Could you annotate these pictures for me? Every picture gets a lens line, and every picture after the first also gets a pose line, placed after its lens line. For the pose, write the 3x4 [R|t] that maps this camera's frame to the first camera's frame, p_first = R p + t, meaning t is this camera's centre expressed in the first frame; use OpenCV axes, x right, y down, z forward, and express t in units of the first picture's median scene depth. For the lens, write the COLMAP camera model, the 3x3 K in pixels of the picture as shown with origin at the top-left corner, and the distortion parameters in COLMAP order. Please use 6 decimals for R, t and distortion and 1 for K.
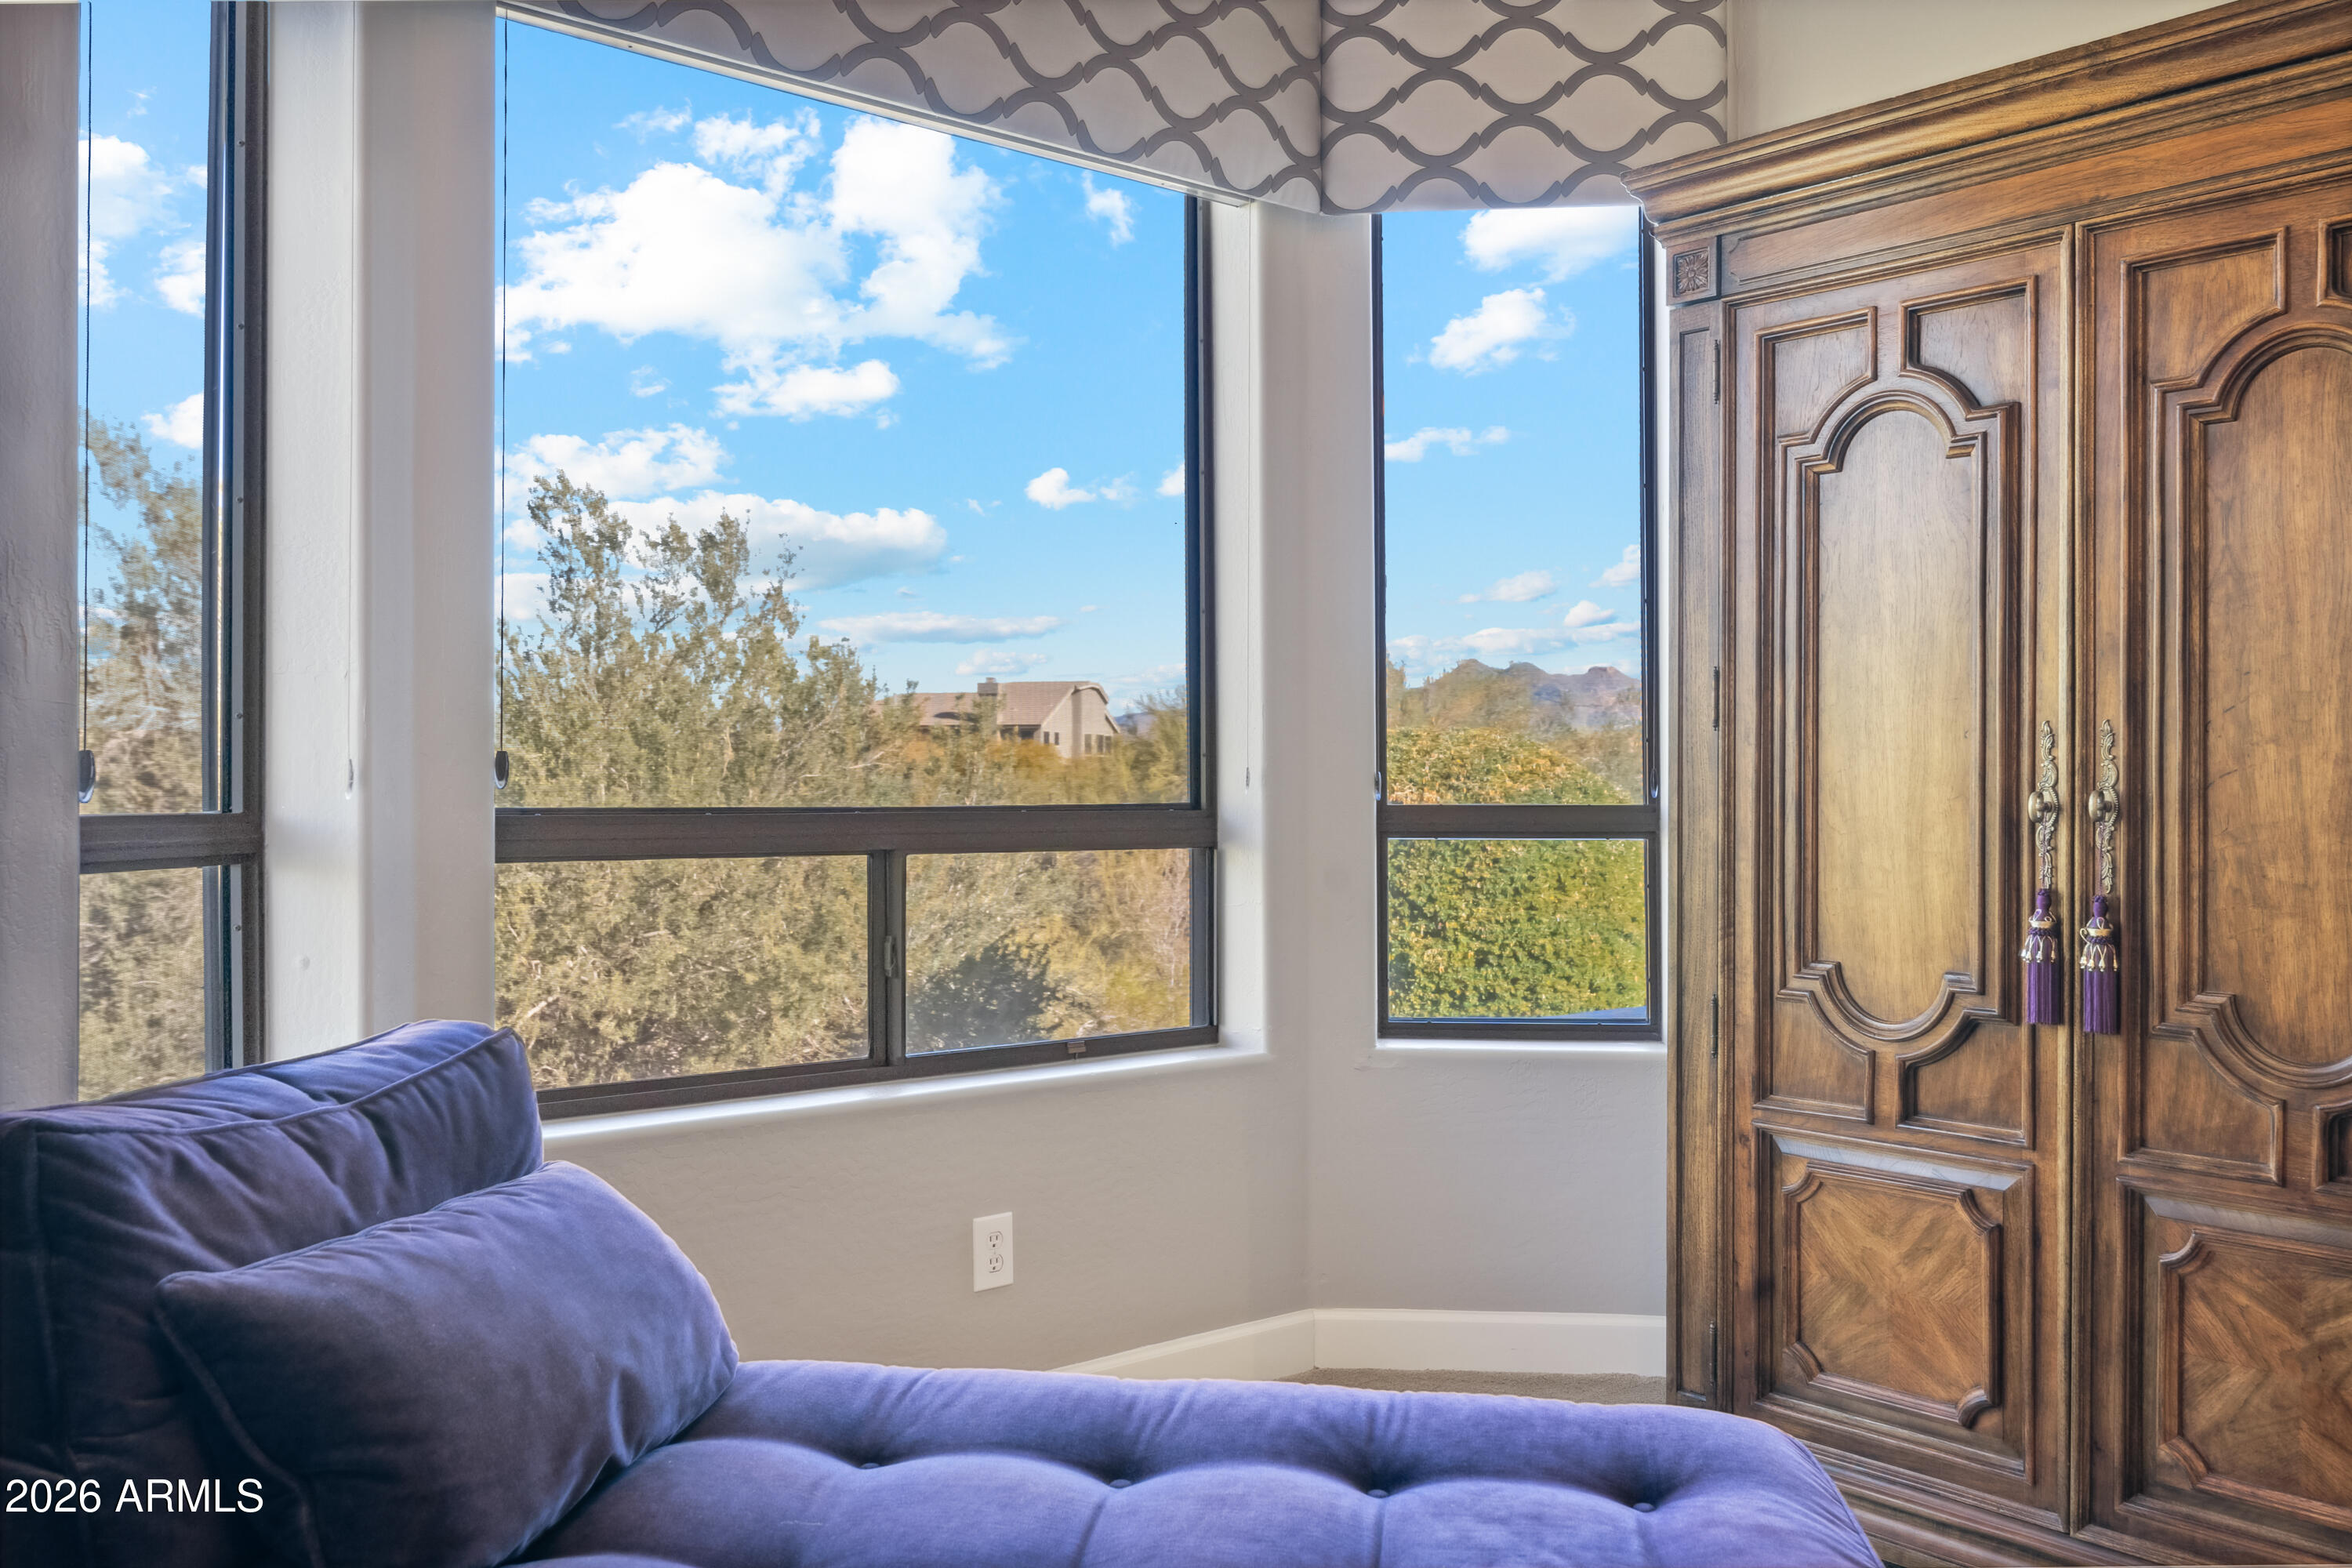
lens RADIAL K [[1924.8, 0, 1169.2], [0, 1924.8, 785.1], [0, 0, 1]] dist [0.018896, 0.005345]
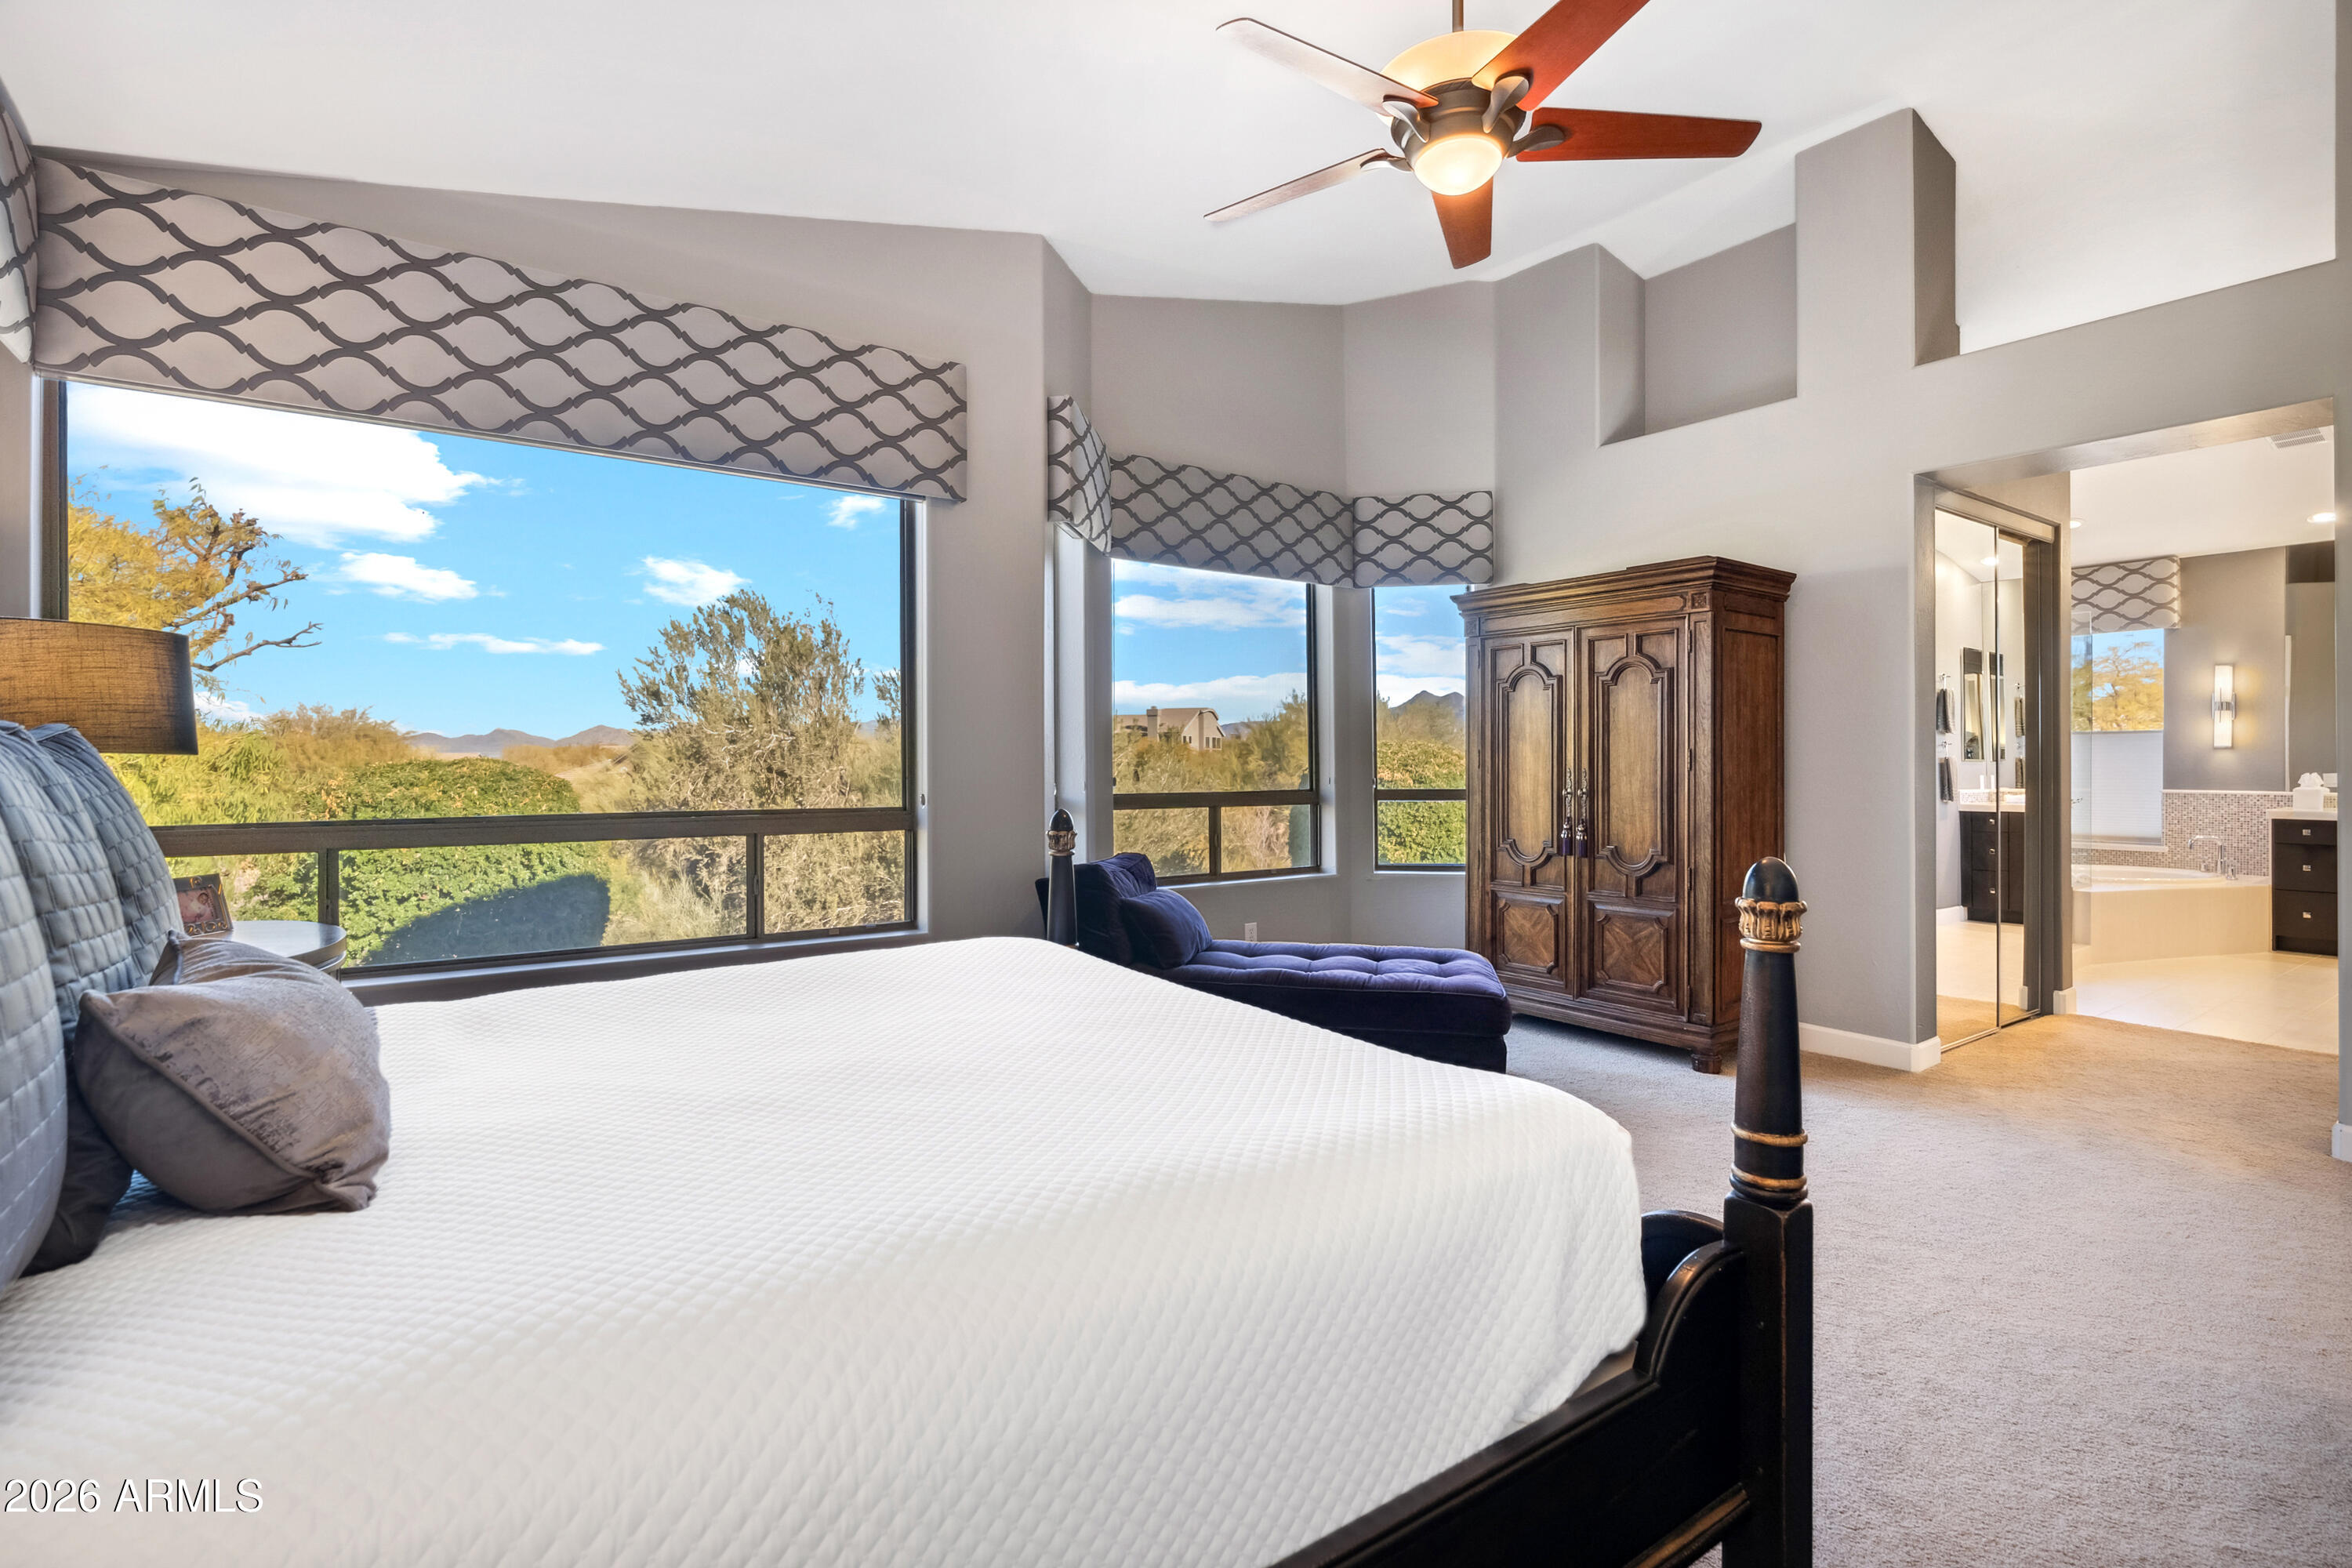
lens RADIAL K [[1078.0, 0, 1190.0], [0, 1078.0, 775.8], [0, 0, 1]] dist [-0.002361, 0.001310]
pose [[0.998314, -0.005850, -0.057757, -0.103321], [0.006423, 0.999932, 0.009736, -0.039001], [0.057696, -0.010090, 0.998283, -0.880881]]
